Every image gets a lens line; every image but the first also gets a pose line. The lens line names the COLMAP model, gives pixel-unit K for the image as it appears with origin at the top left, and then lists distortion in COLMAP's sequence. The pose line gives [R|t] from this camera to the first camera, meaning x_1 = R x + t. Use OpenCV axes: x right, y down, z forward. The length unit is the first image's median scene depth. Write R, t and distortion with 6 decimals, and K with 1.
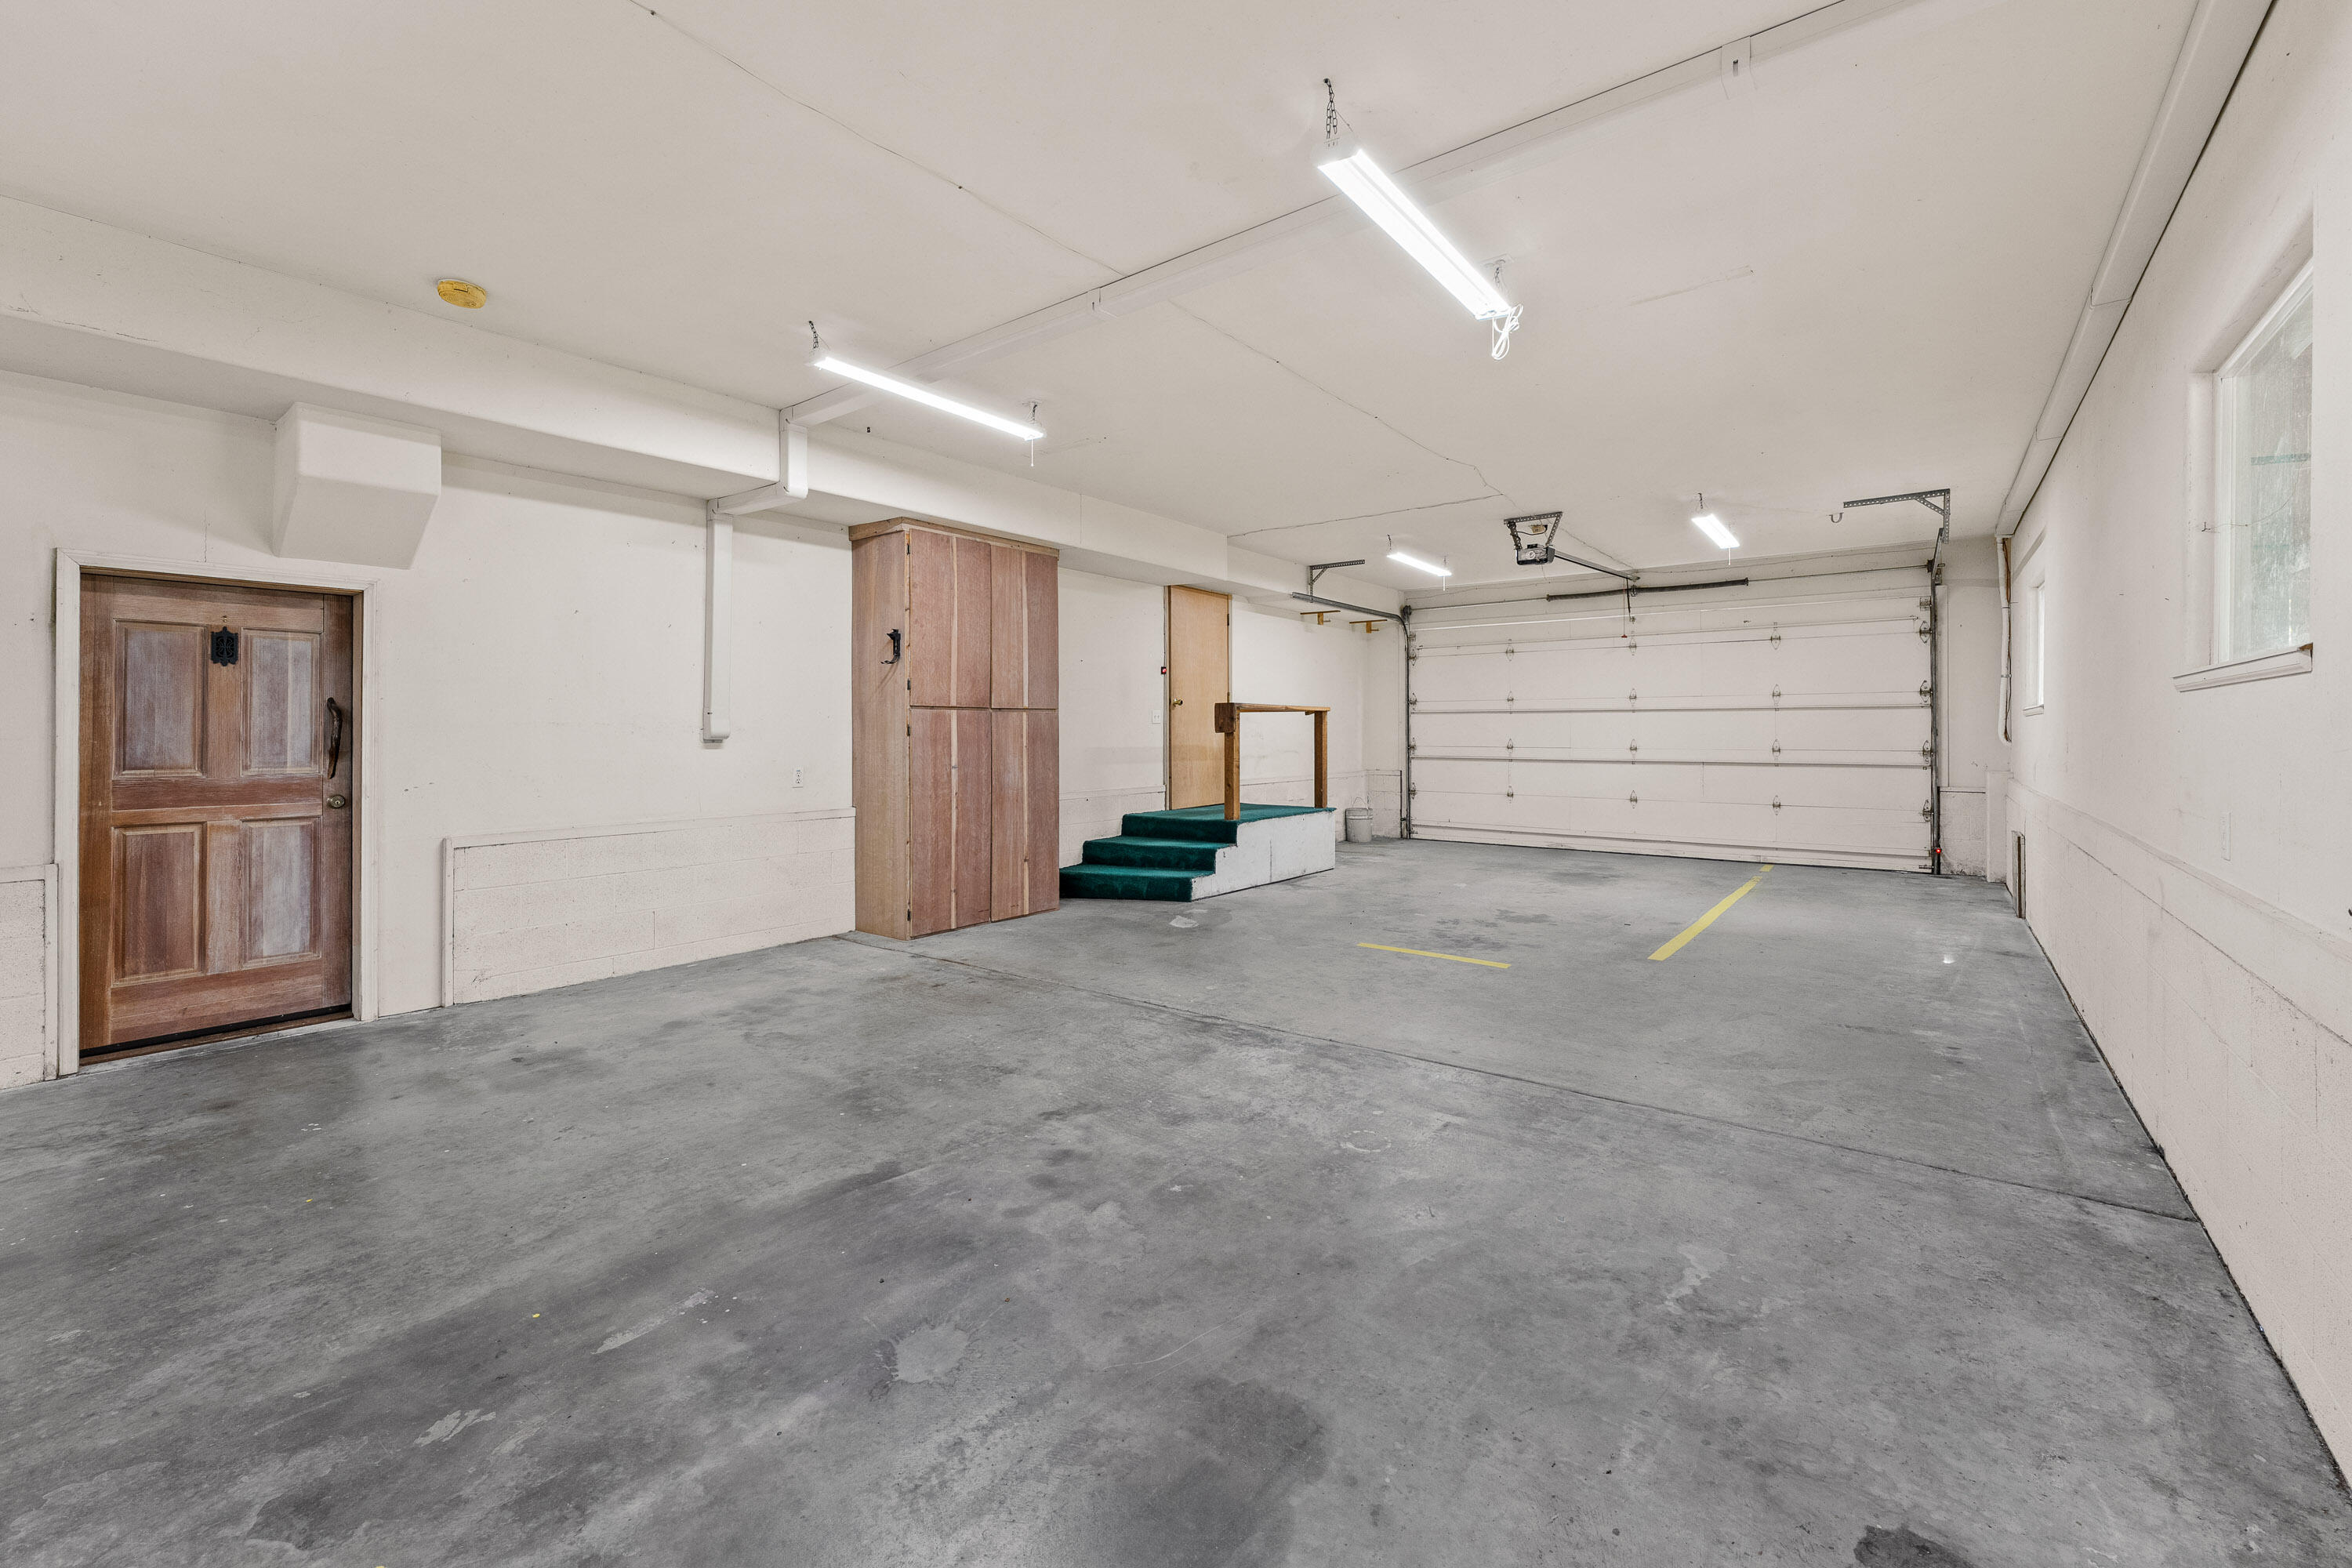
lens RADIAL K [[949.4, 0, 1179.7], [0, 949.4, 732.3], [0, 0, 1]] dist [0.001864, 0.000118]
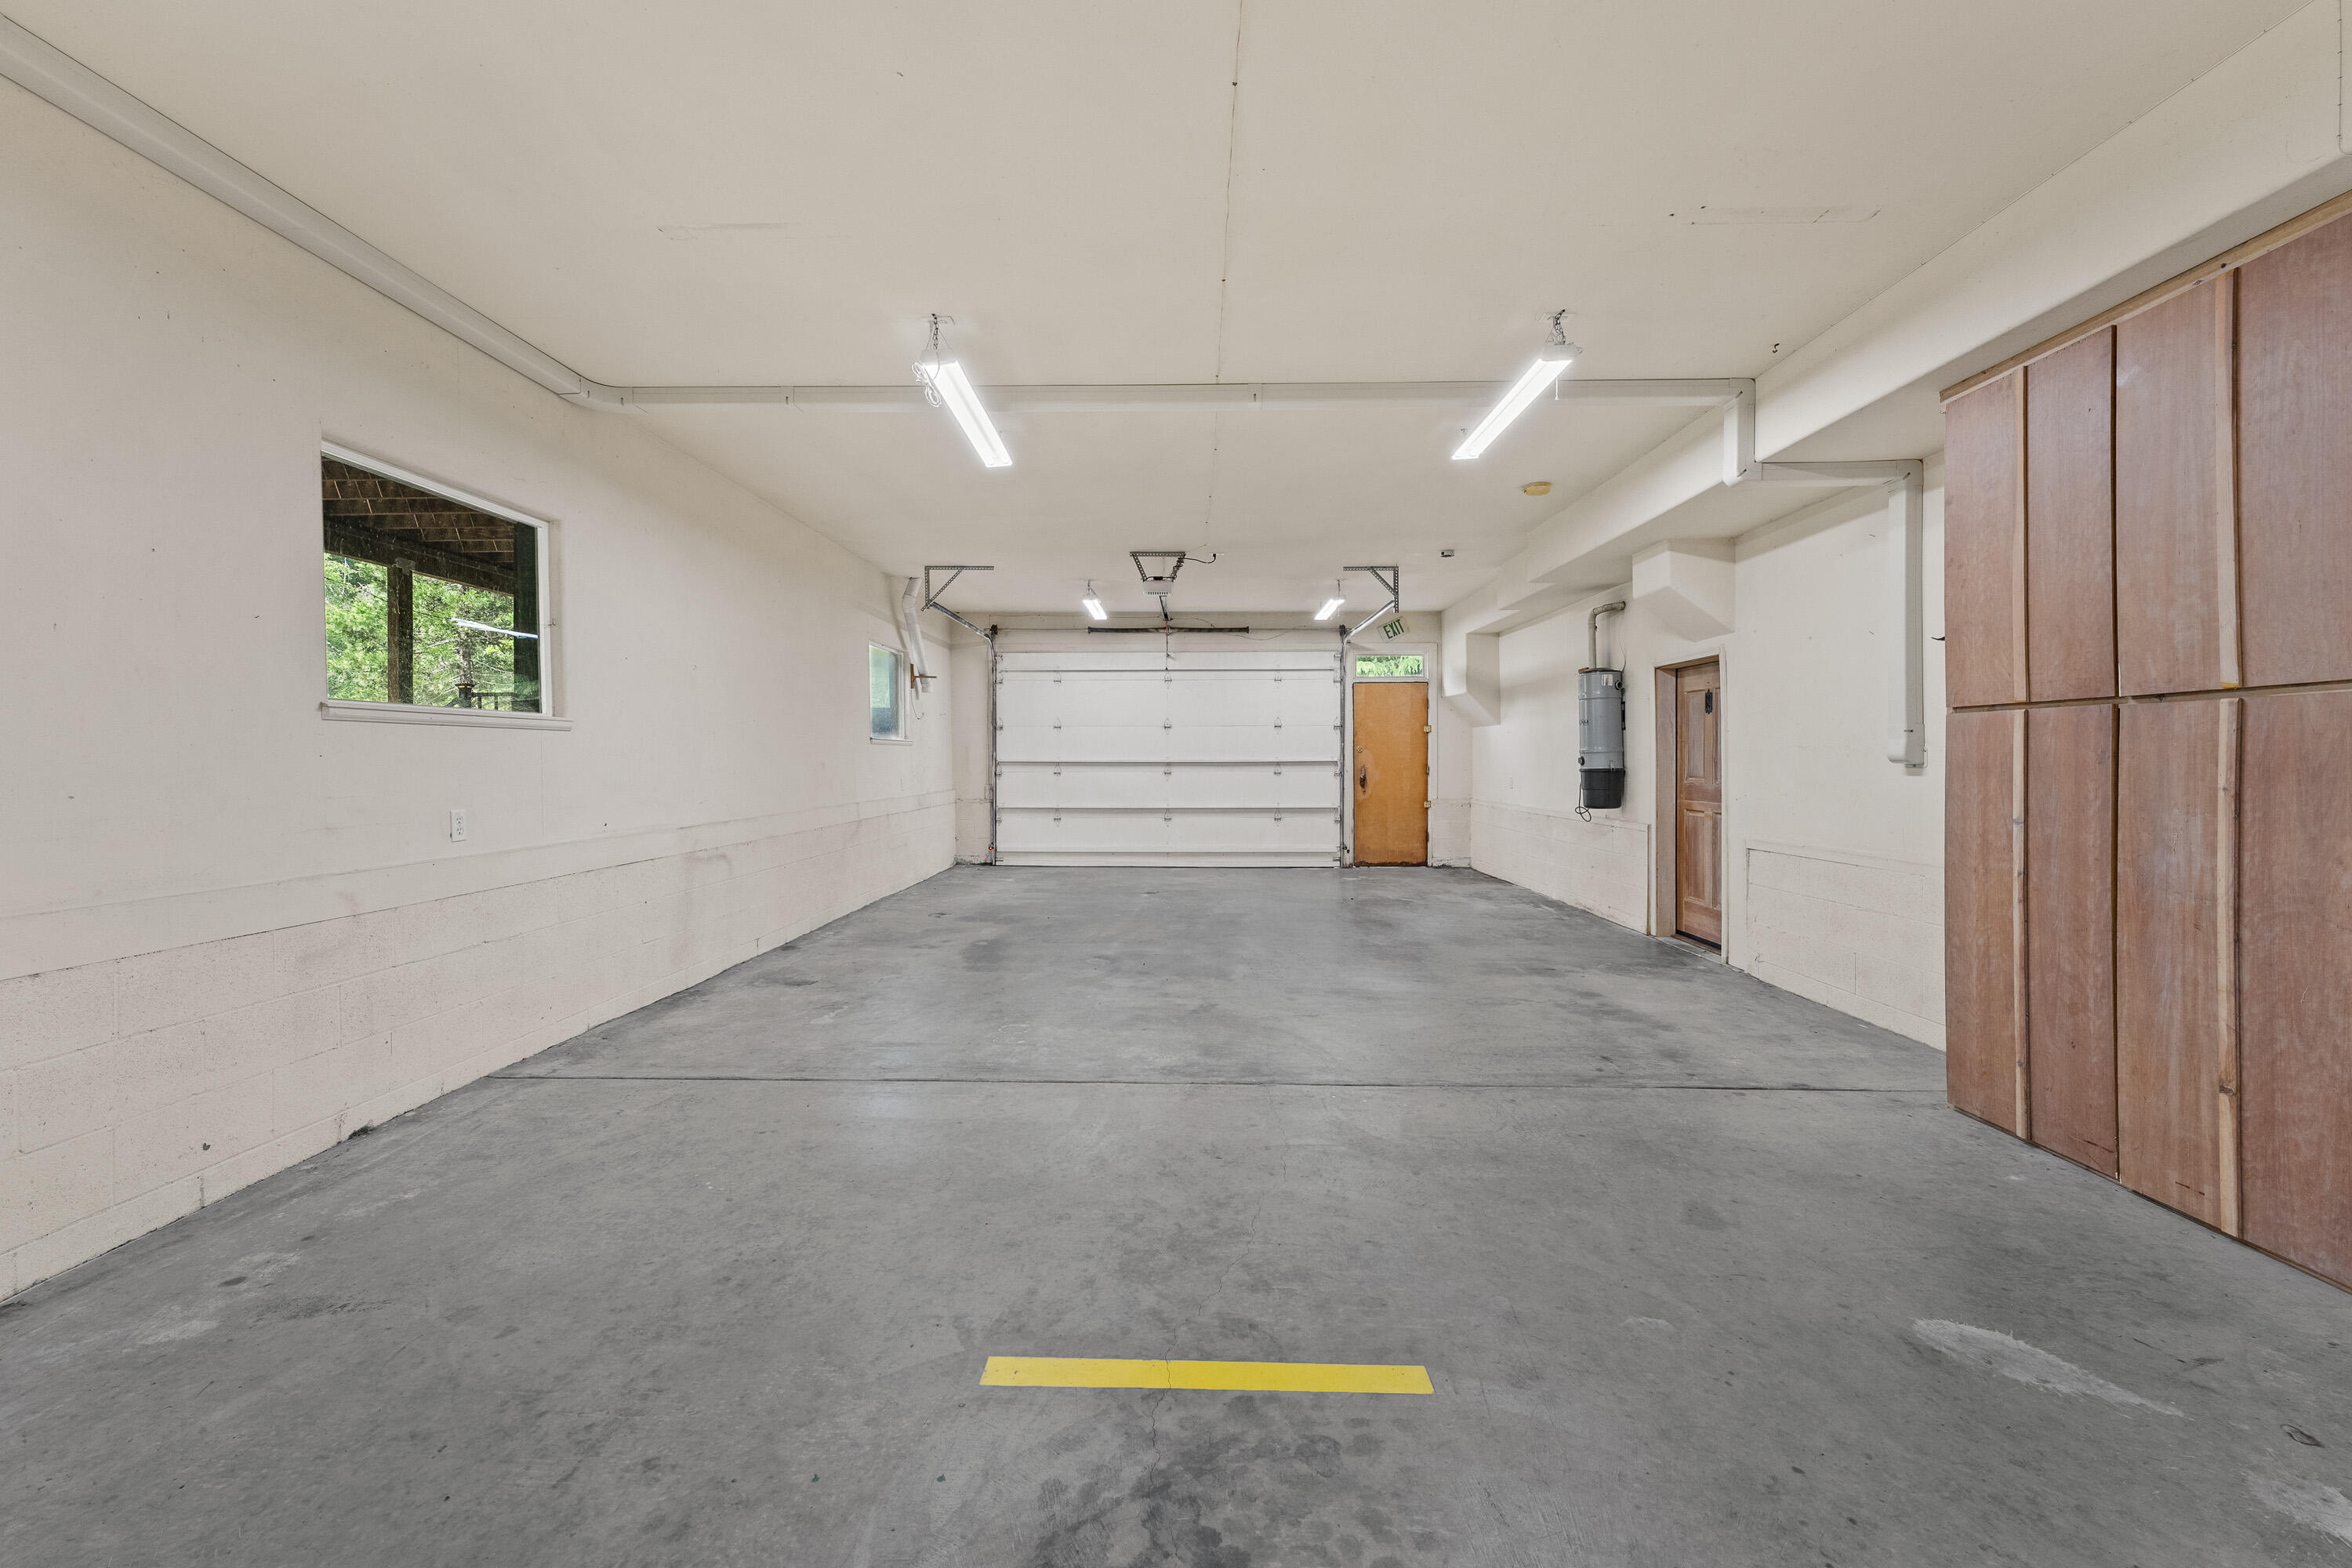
lens RADIAL K [[949.4, 0, 1174.5], [0, 949.4, 767.7], [0, 0, 1]] dist [0.001864, 0.000118]
pose [[-0.797476, 0.006005, -0.603321, 0.439796], [0.001321, 0.999965, 0.008207, 0.003142], [0.603350, 0.005748, -0.797456, 1.149696]]
